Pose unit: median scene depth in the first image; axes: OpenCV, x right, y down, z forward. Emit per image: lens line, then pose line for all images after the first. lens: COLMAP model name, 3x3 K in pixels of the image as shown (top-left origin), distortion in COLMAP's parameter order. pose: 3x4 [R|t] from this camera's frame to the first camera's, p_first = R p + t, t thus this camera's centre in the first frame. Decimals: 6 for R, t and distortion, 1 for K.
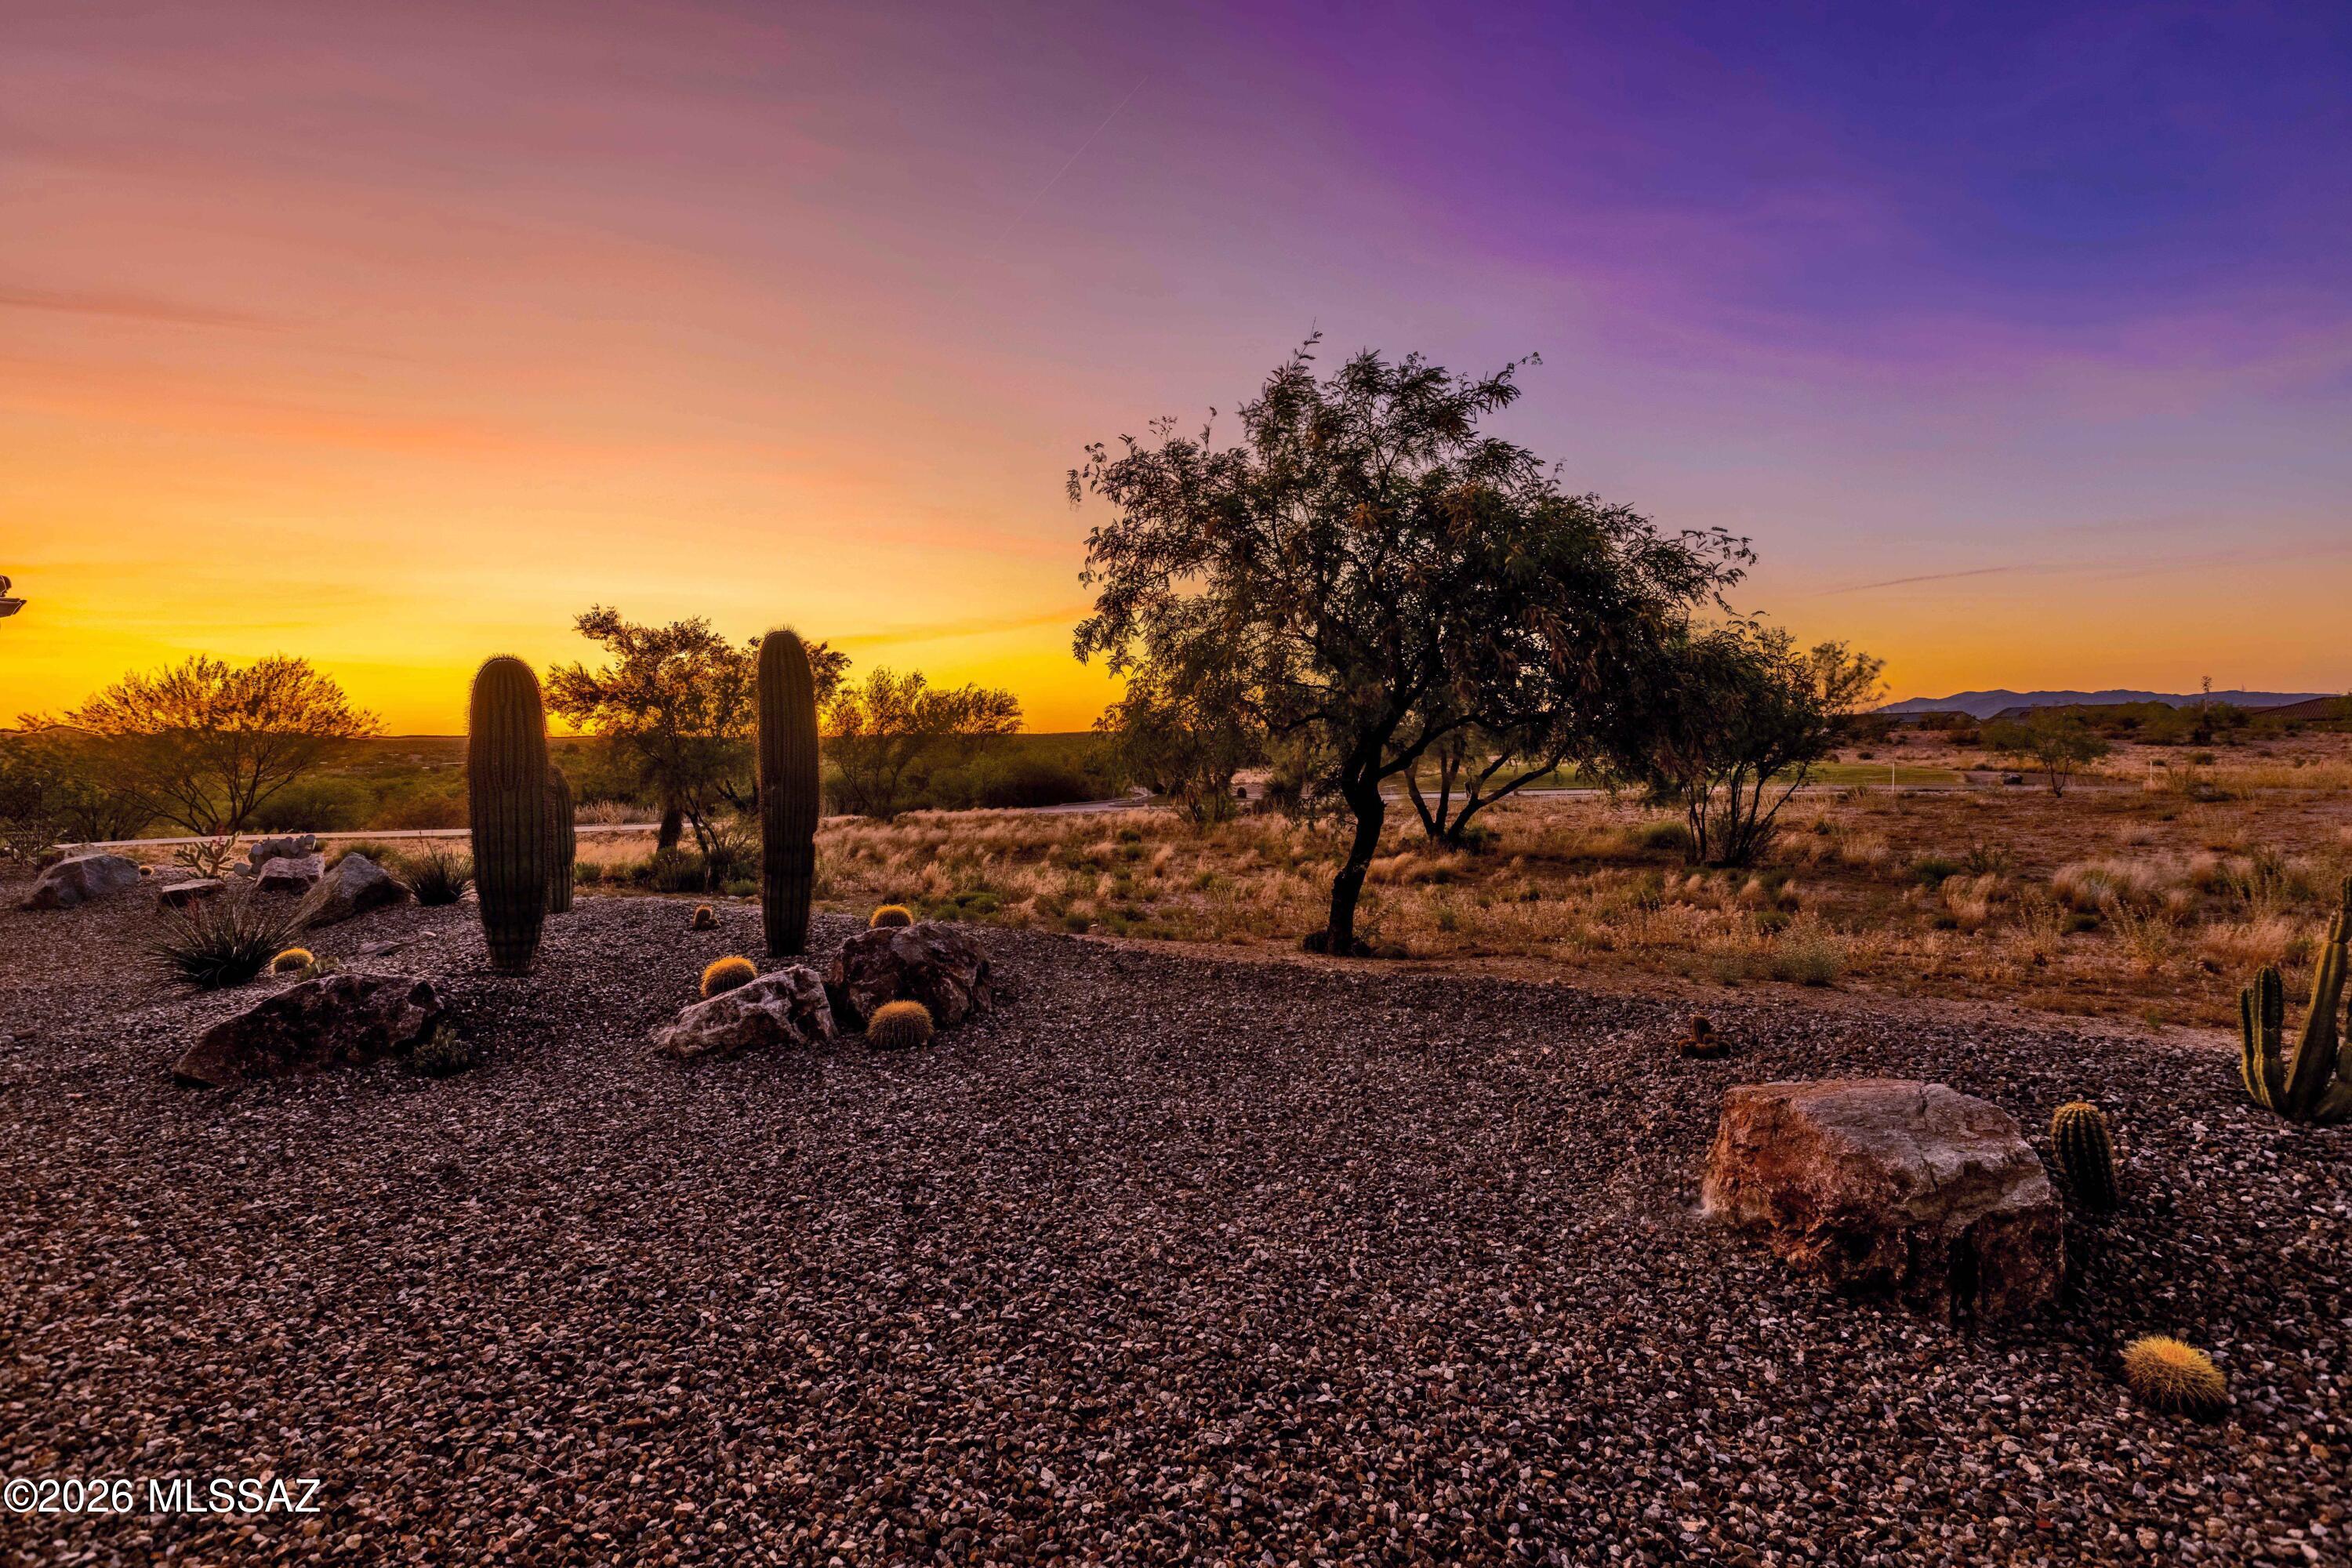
lens RADIAL K [[1096.8, 0, 1170.7], [0, 1096.8, 733.7], [0, 0, 1]] dist [-0.000410, 0.000040]
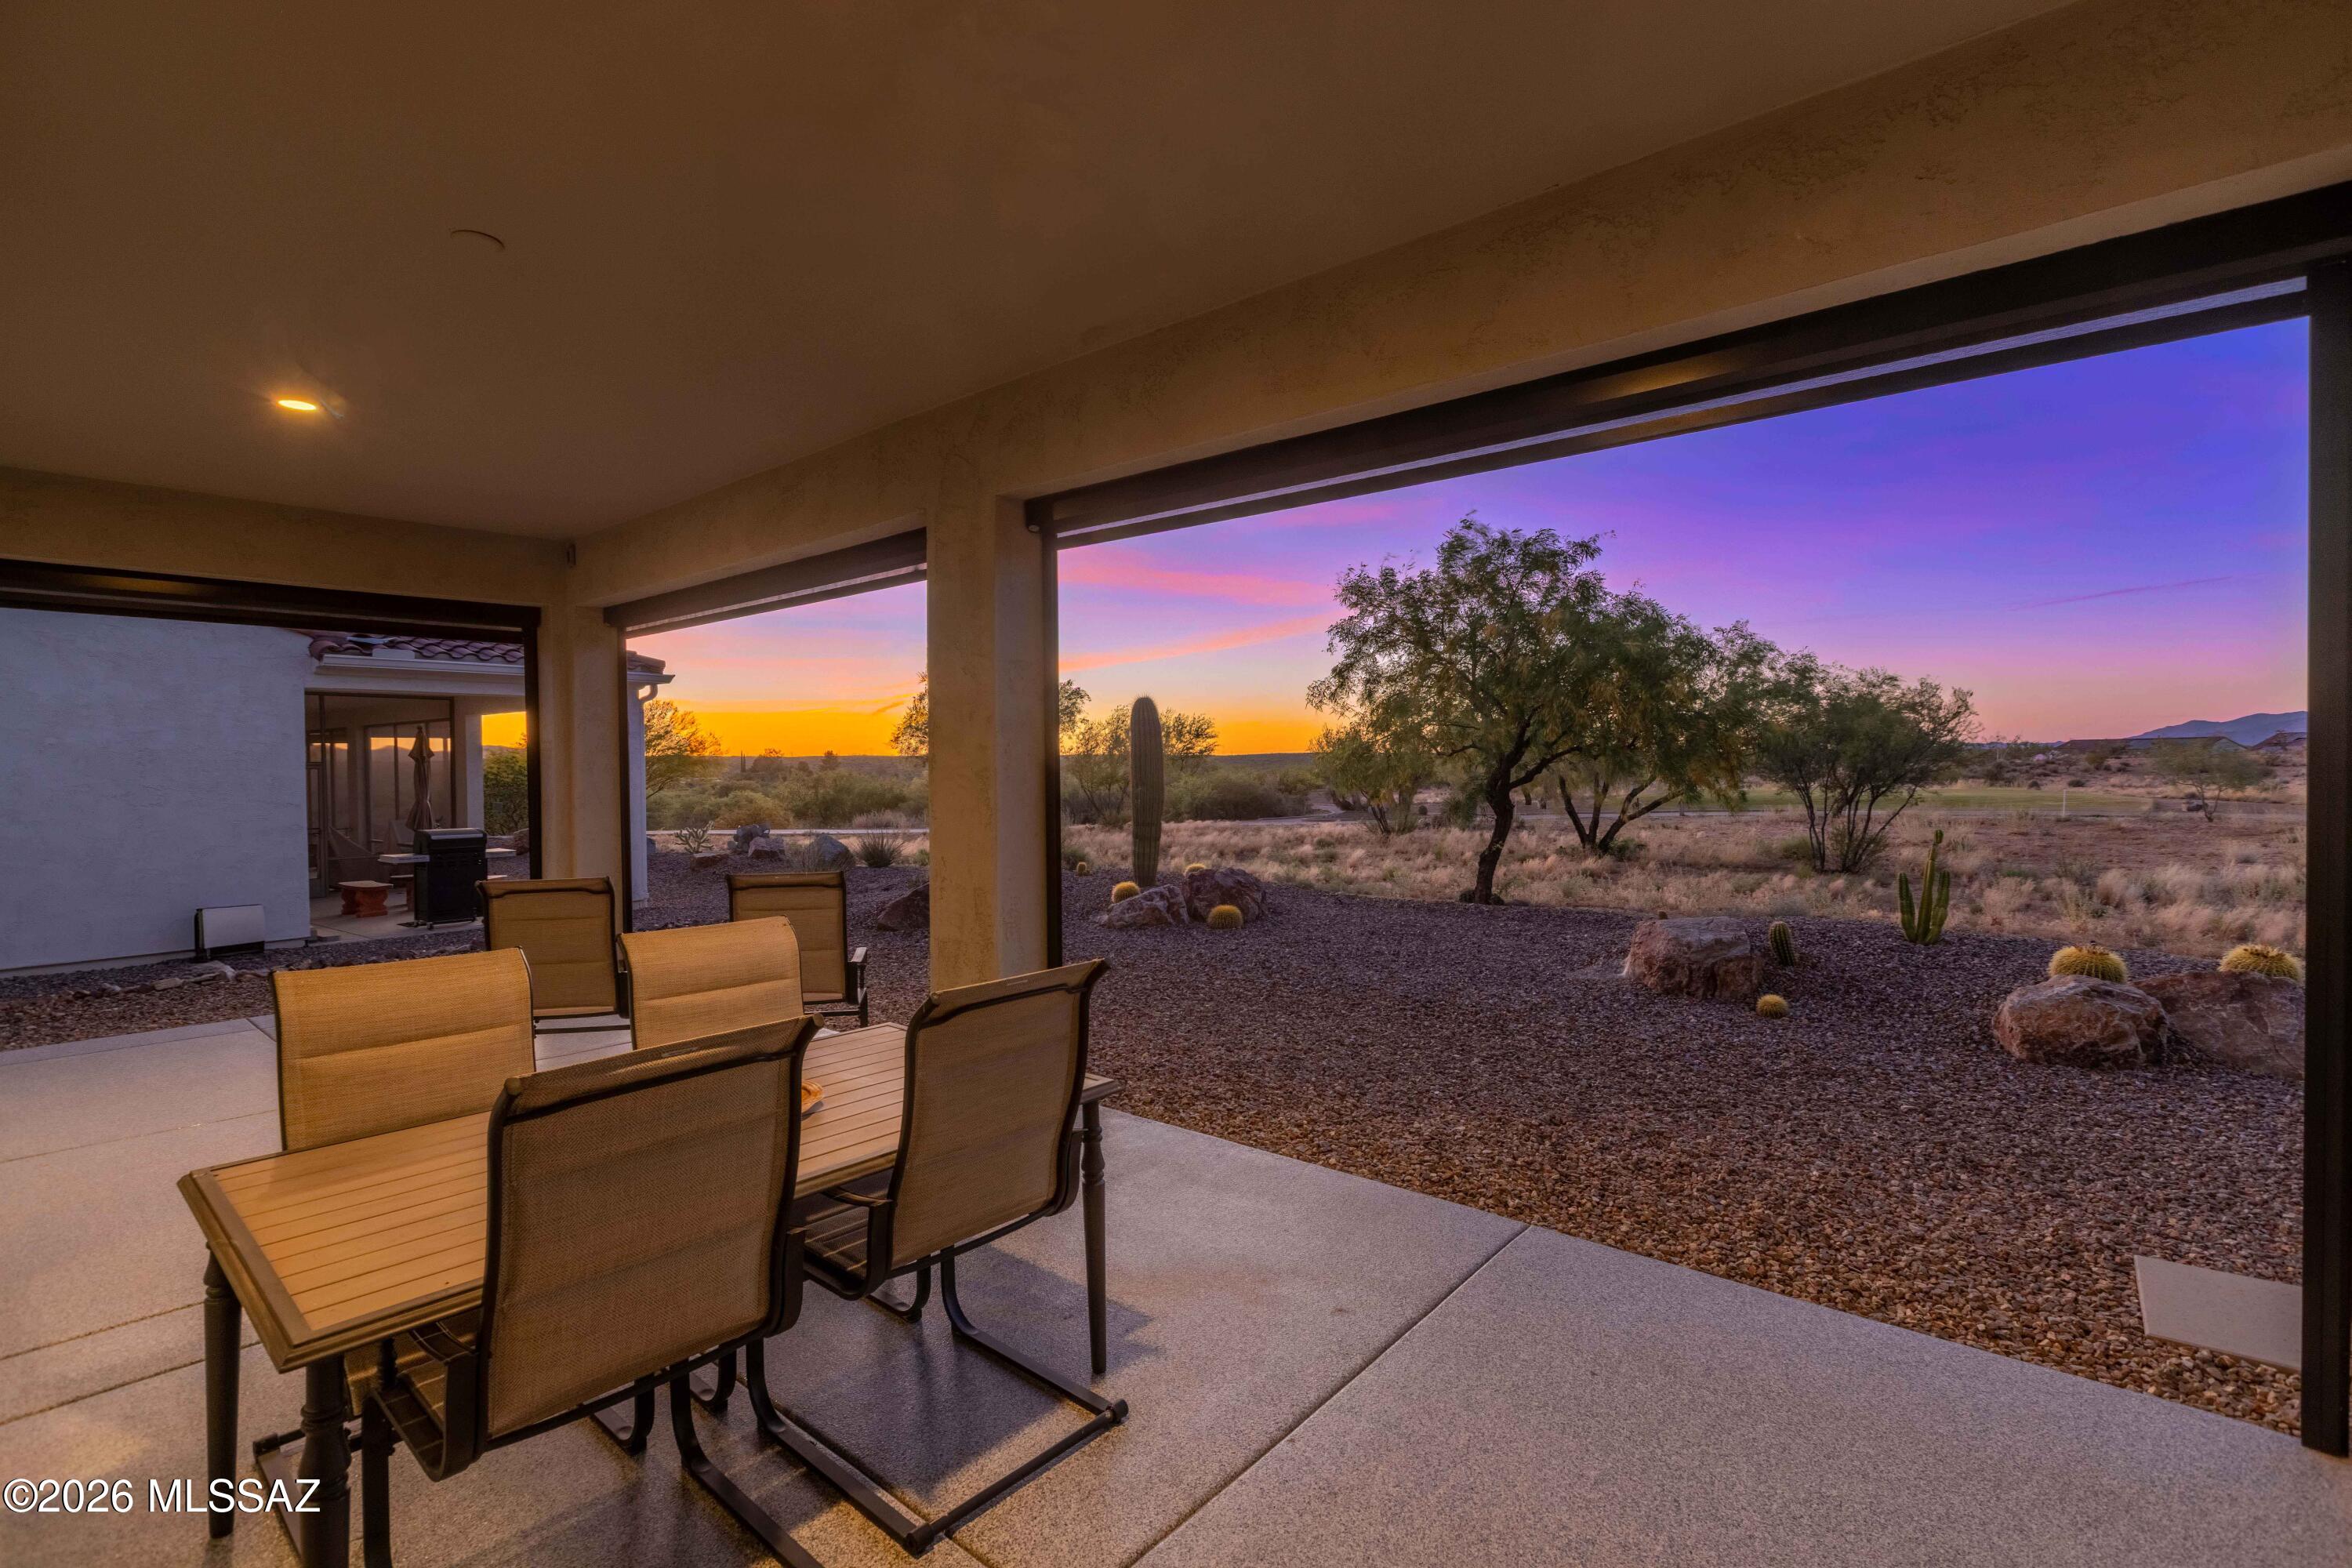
lens RADIAL K [[1049.8, 0, 1171.3], [0, 1049.8, 852.8], [0, 0, 1]] dist [-0.000004, 0.000162]
pose [[0.985218, 0.020699, -0.170053, -0.014439], [-0.005026, 0.995739, 0.092083, -0.001658], [0.171234, -0.089867, 0.981123, -0.279322]]
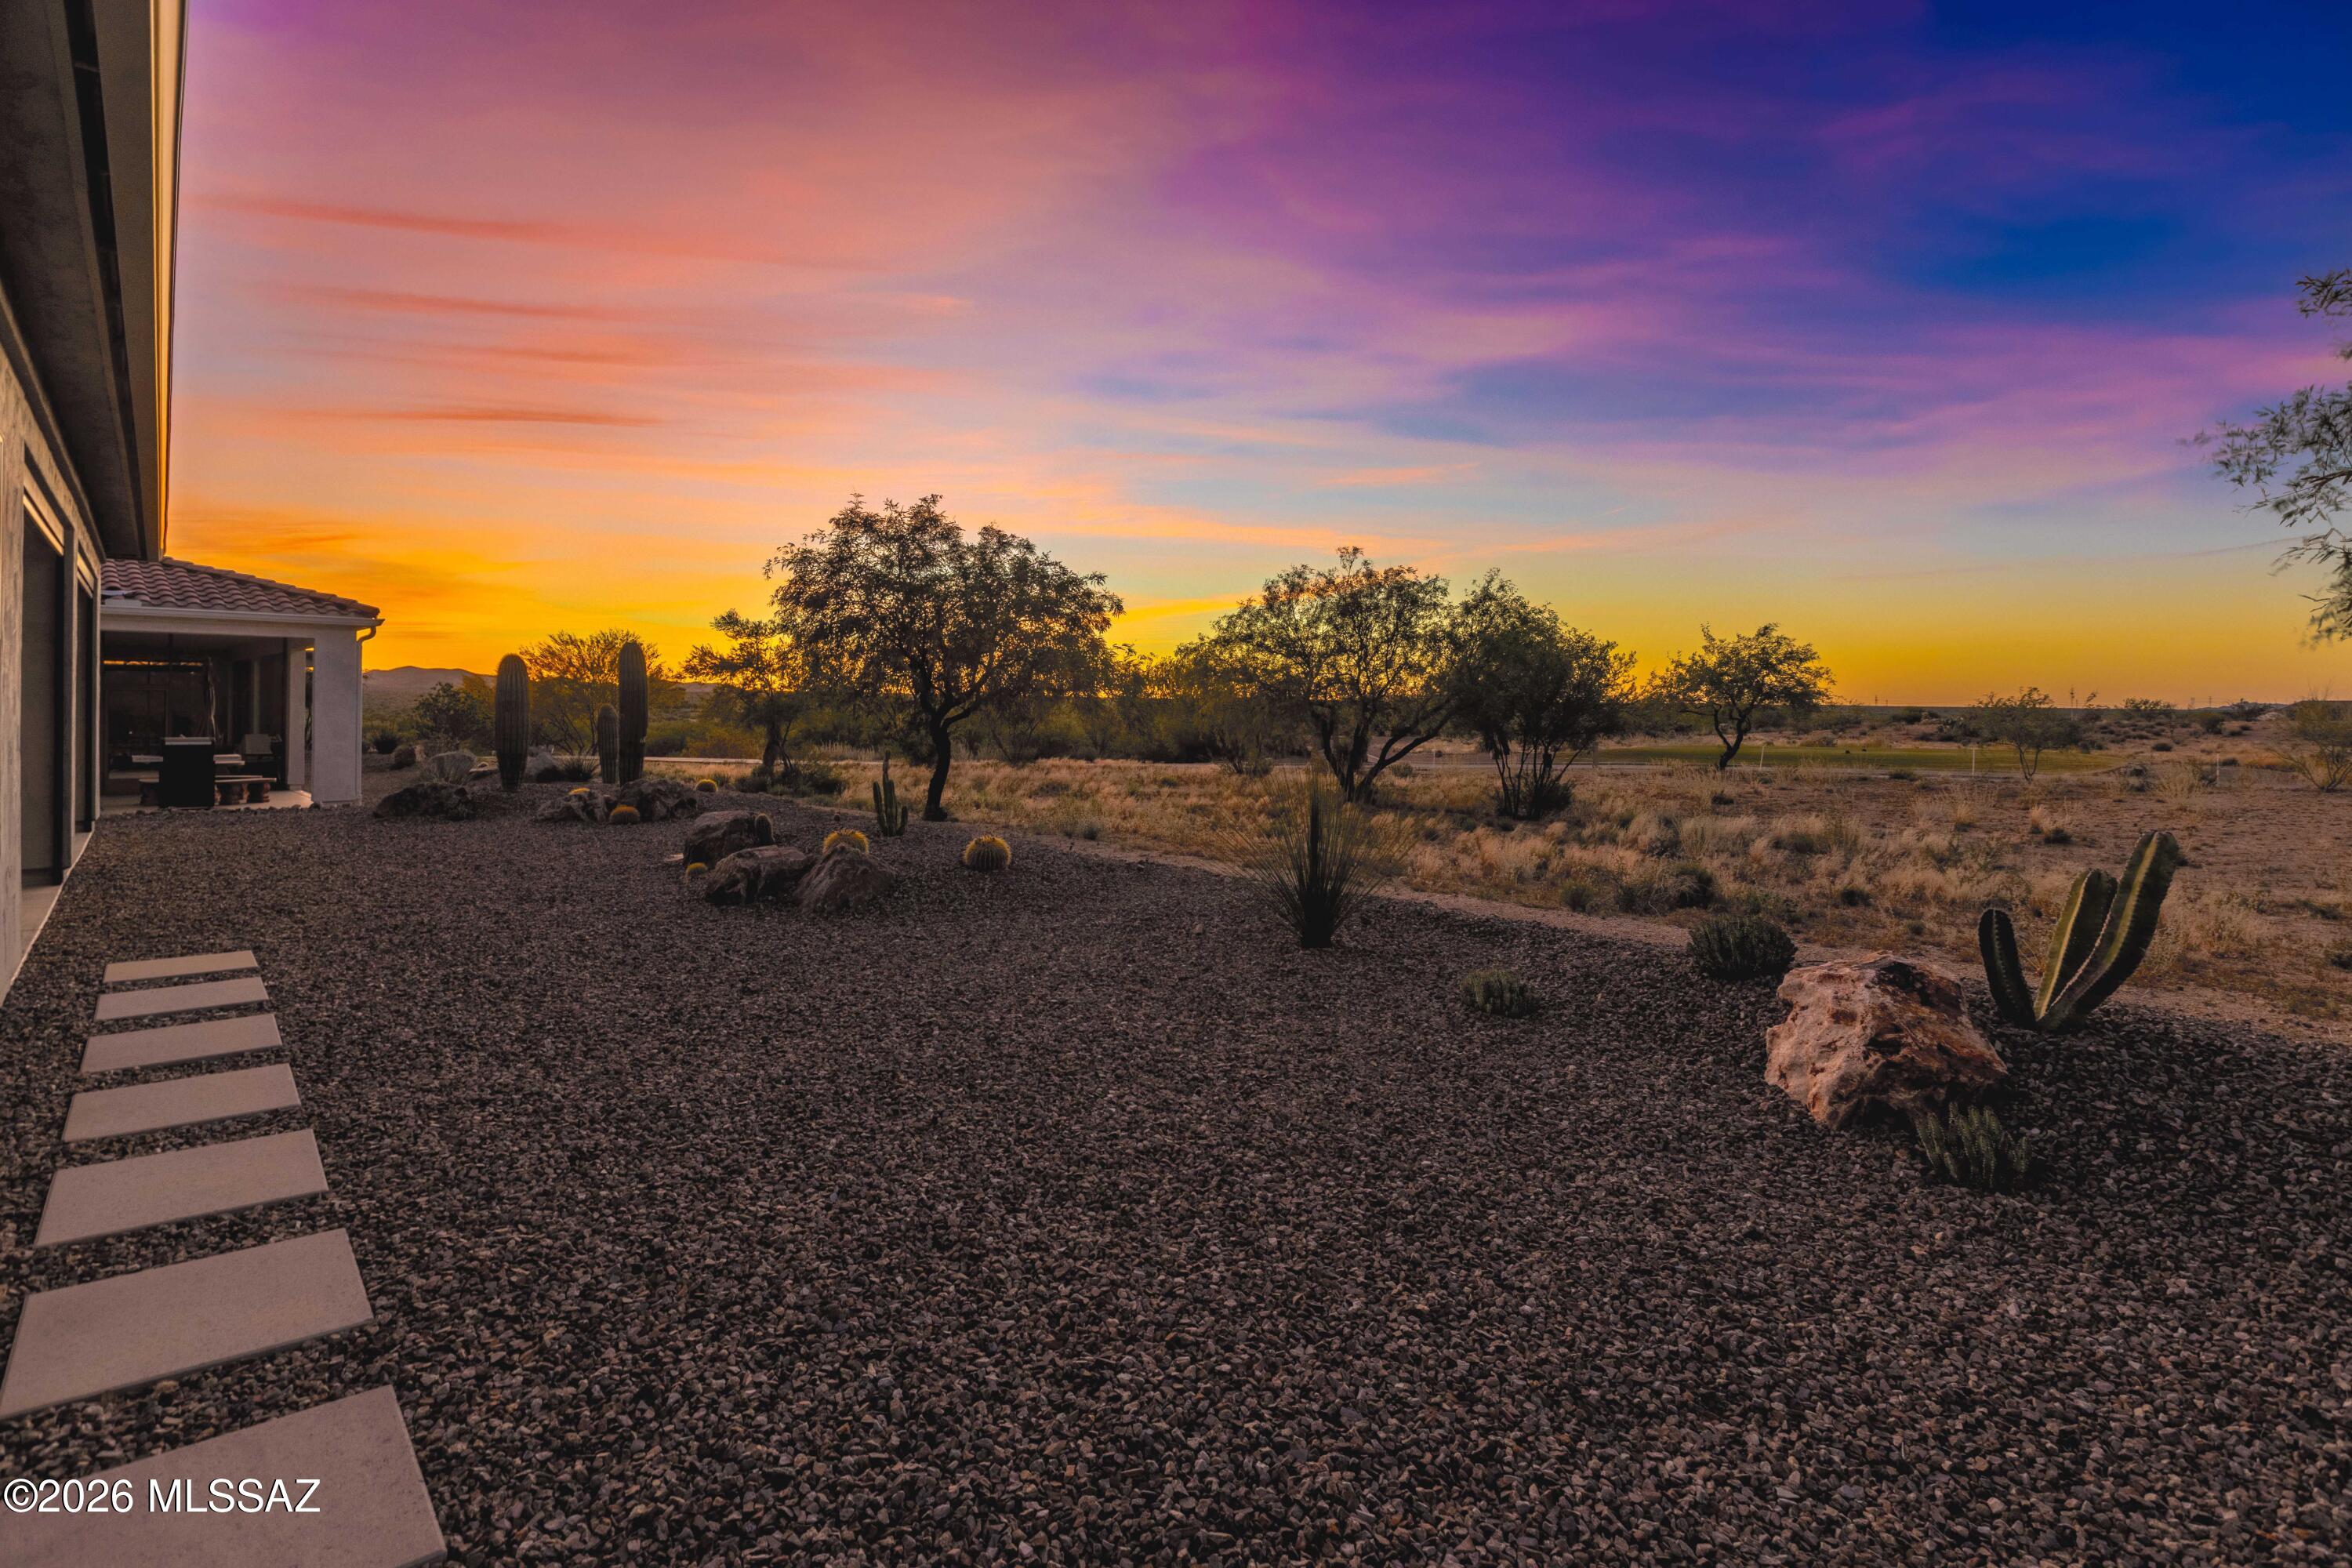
lens RADIAL K [[1096.8, 0, 1170.7], [0, 1096.8, 733.7], [0, 0, 1]] dist [-0.000410, 0.000040]
pose [[0.956354, 0.034354, -0.290184, 0.586729], [-0.025808, 0.999115, 0.033227, -0.007060], [0.291068, -0.024287, 0.956394, -0.340208]]
